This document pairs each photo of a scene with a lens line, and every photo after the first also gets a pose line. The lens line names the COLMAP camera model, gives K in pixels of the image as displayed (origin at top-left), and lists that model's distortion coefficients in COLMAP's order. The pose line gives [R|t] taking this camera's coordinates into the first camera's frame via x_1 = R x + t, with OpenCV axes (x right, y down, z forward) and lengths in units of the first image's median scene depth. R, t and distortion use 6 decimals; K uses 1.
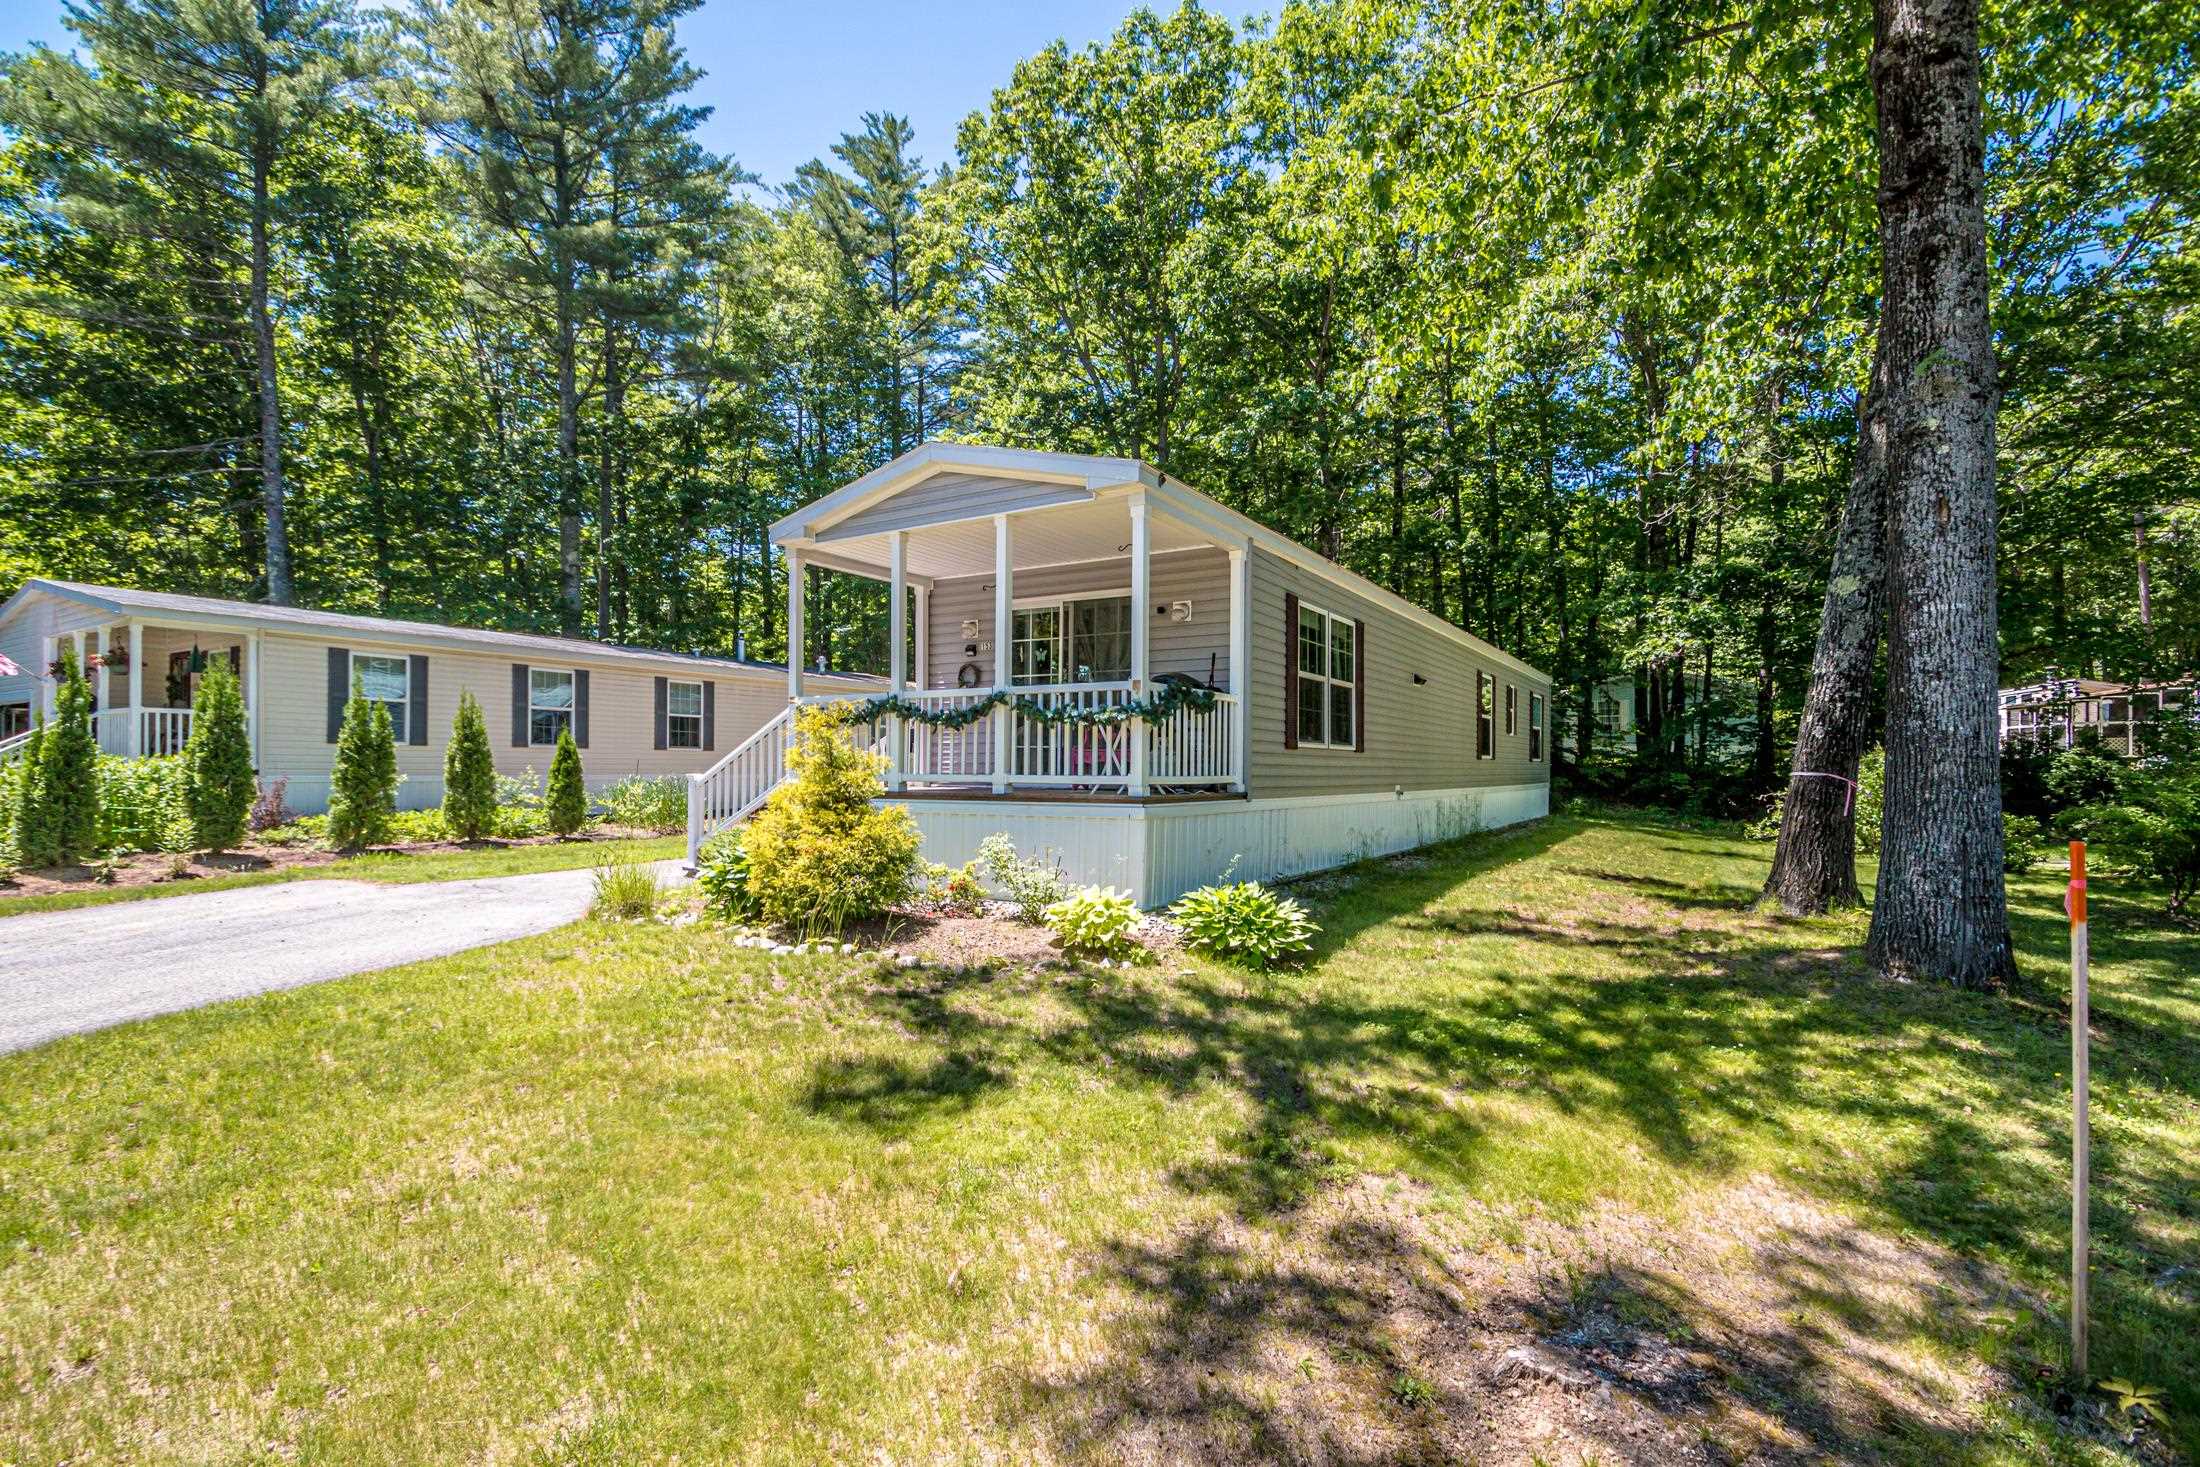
lens RADIAL K [[1033.1, 0, 1087.9], [0, 1033.1, 717.2], [0, 0, 1]] dist [-0.001450, -0.000215]
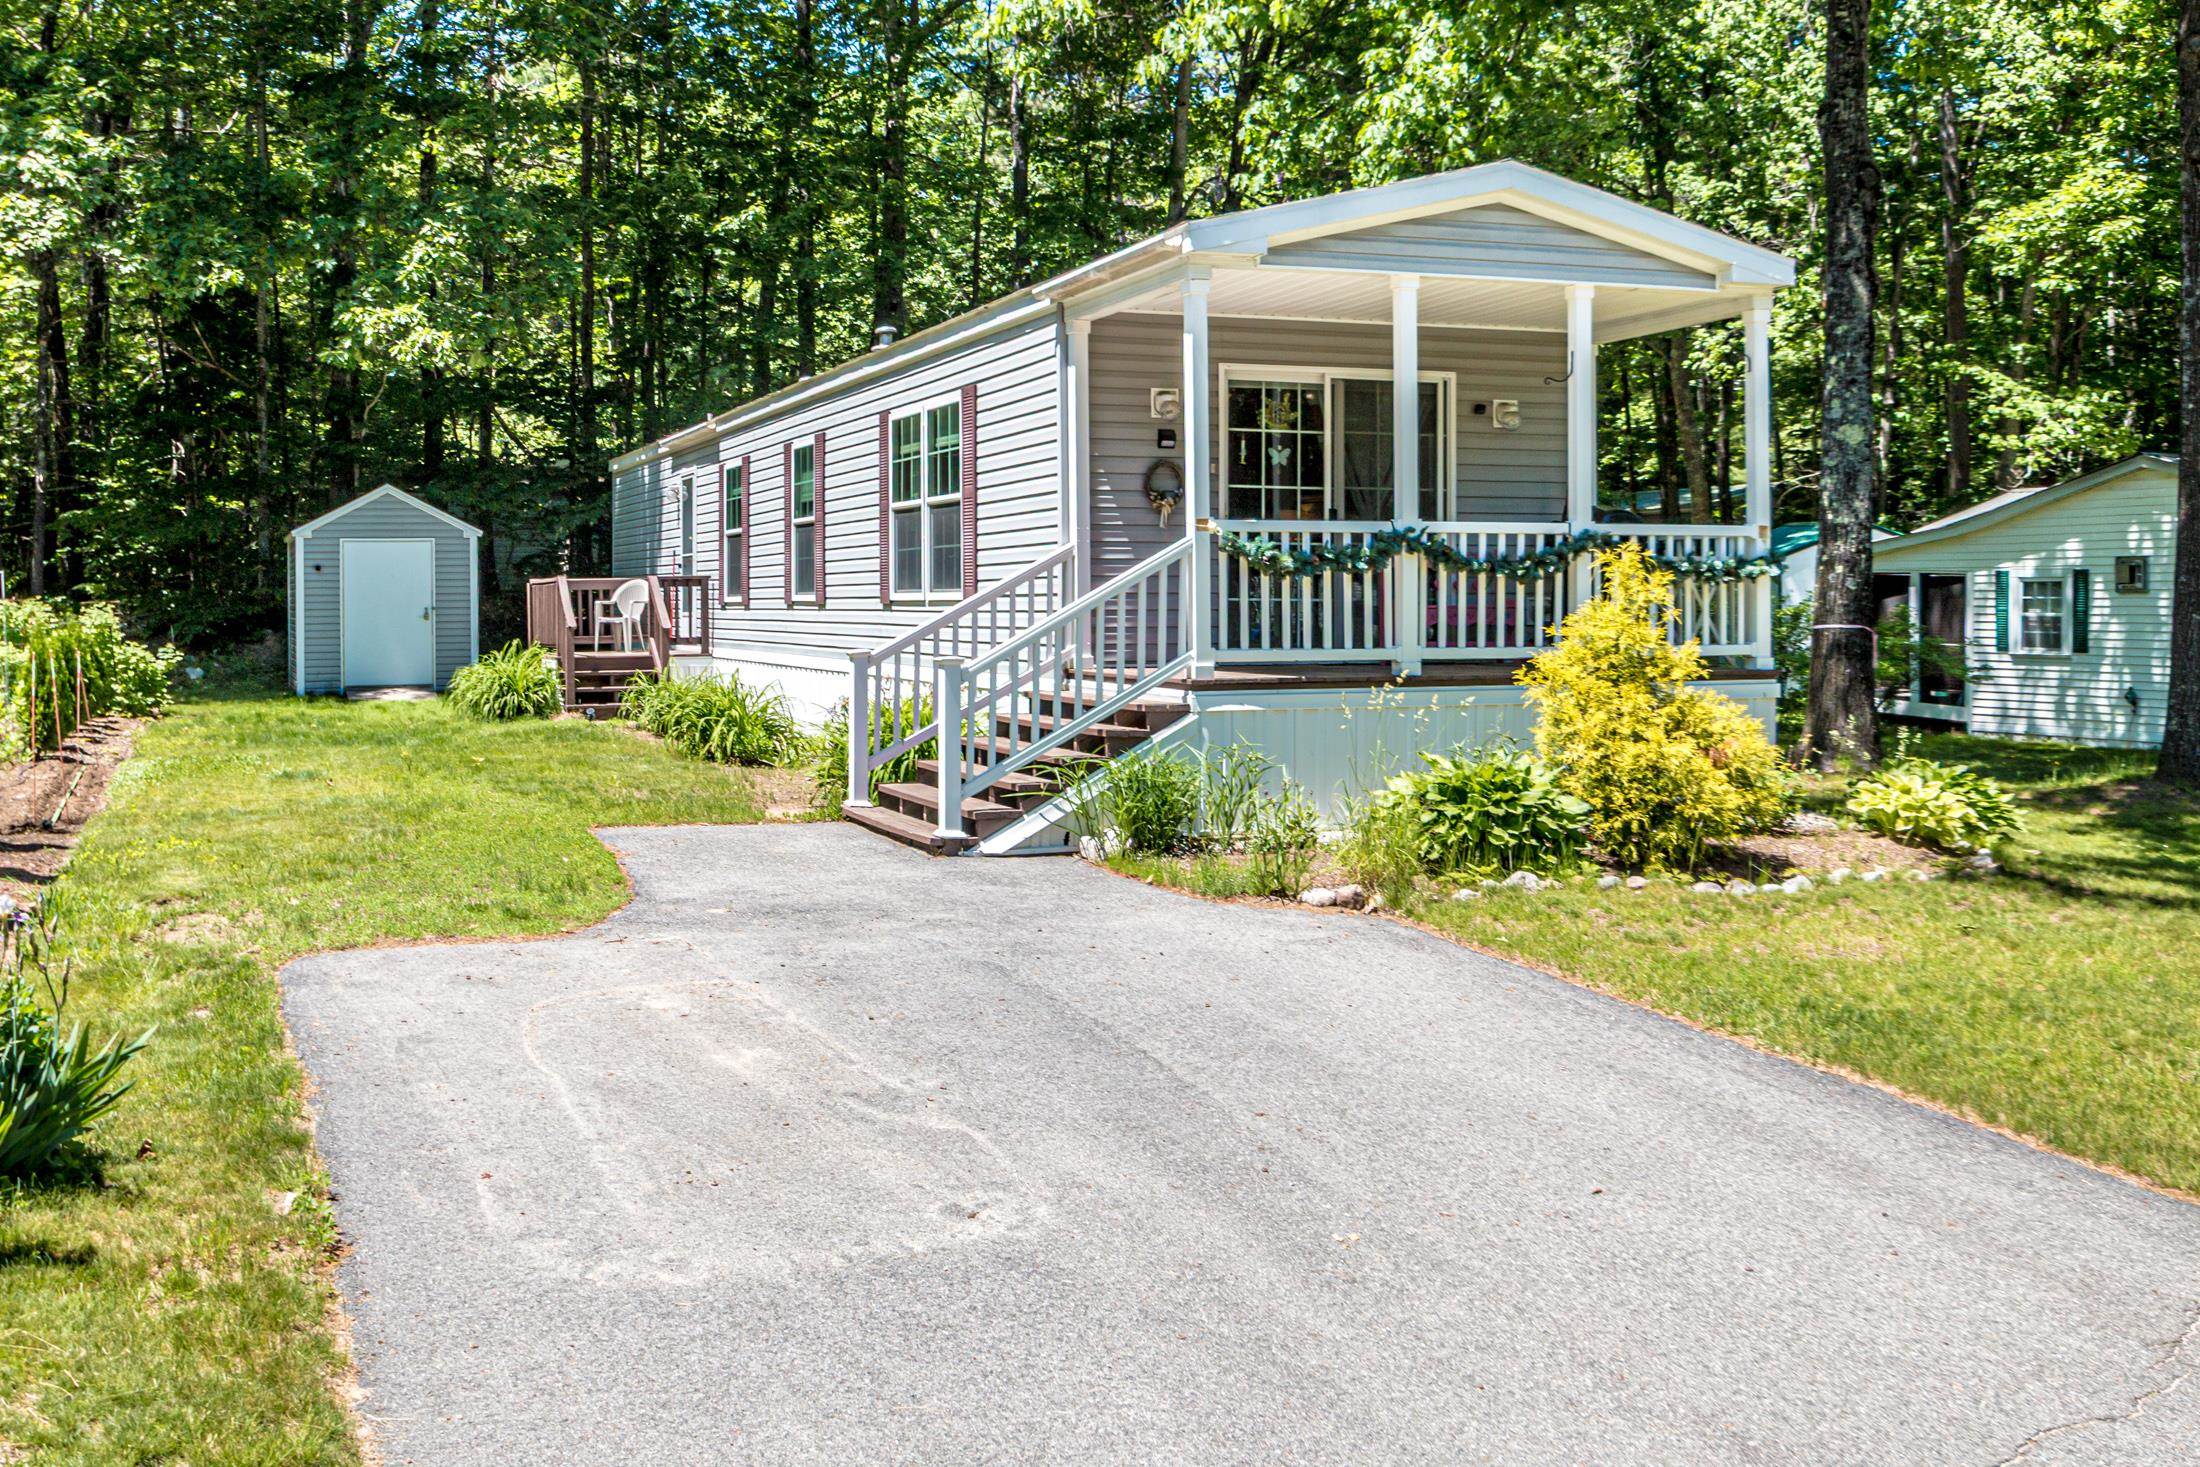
lens RADIAL K [[2122.7, 0, 973.5], [0, 2122.7, 575.6], [0, 0, 1]] dist [-0.076817, 0.043079]
pose [[0.640436, 0.002215, 0.768008, -1.239962], [-0.031469, 0.999232, 0.023359, -0.011913], [-0.767366, -0.039129, 0.640014, 0.324333]]
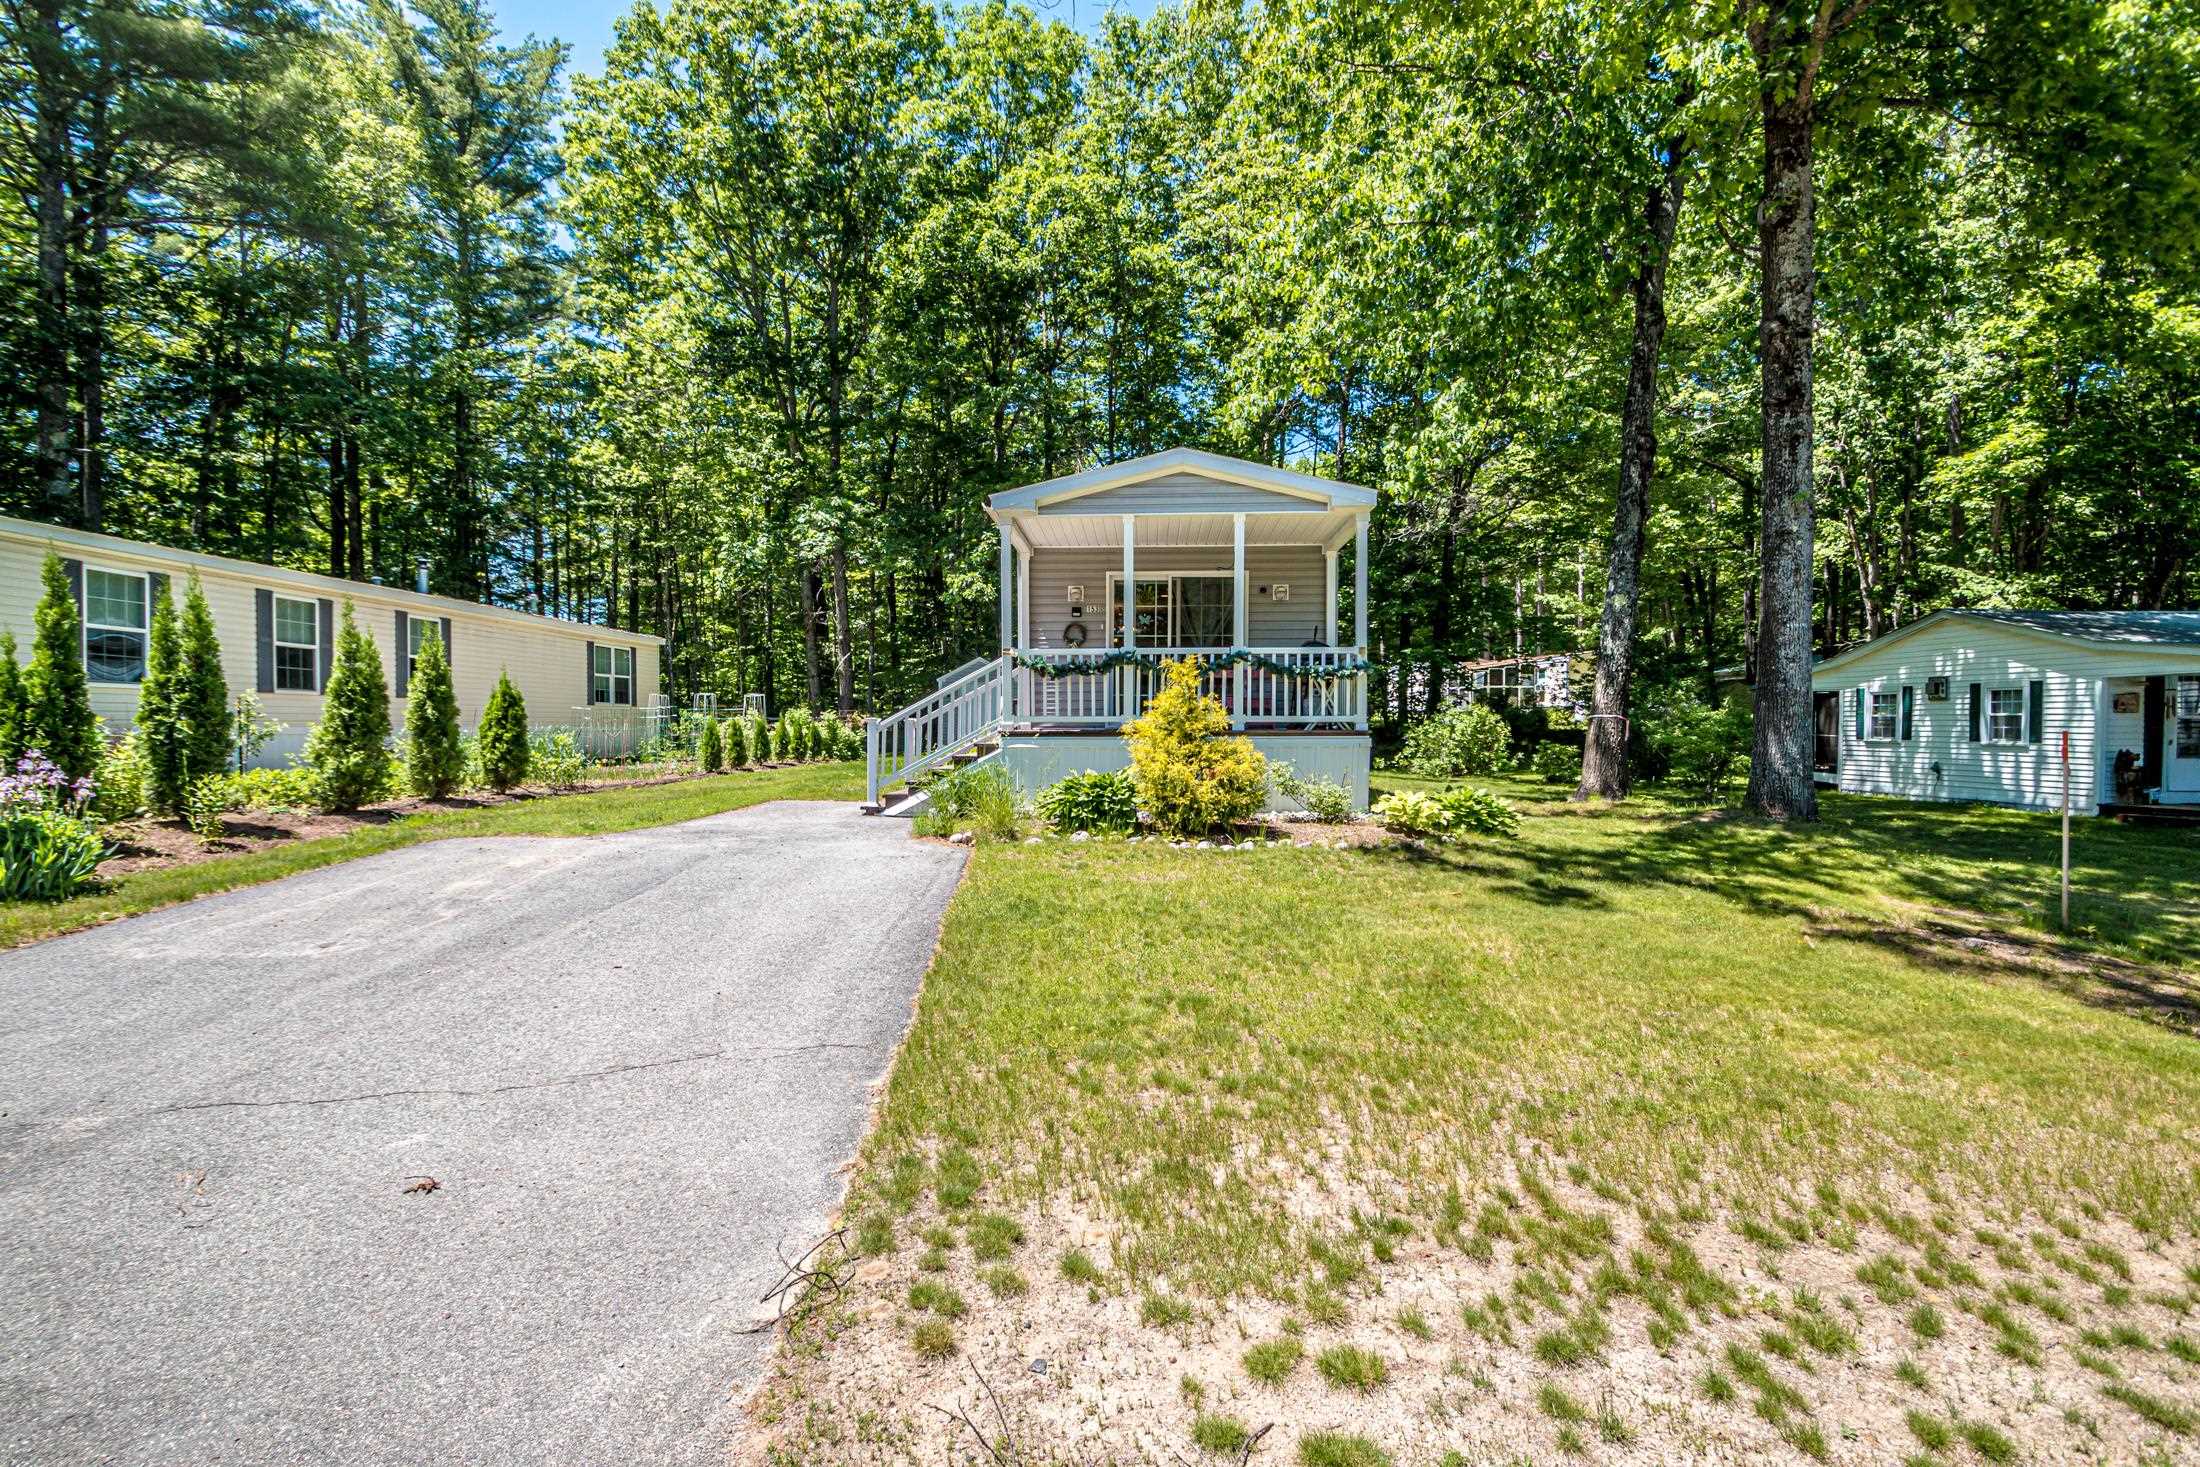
lens RADIAL K [[1033.1, 0, 1087.9], [0, 1033.1, 717.2], [0, 0, 1]] dist [-0.001450, -0.000215]
pose [[0.874759, -0.002429, 0.484553, -0.732135], [-0.018853, 0.999060, 0.039042, 0.008967], [-0.484192, -0.043287, 0.873890, -0.031818]]
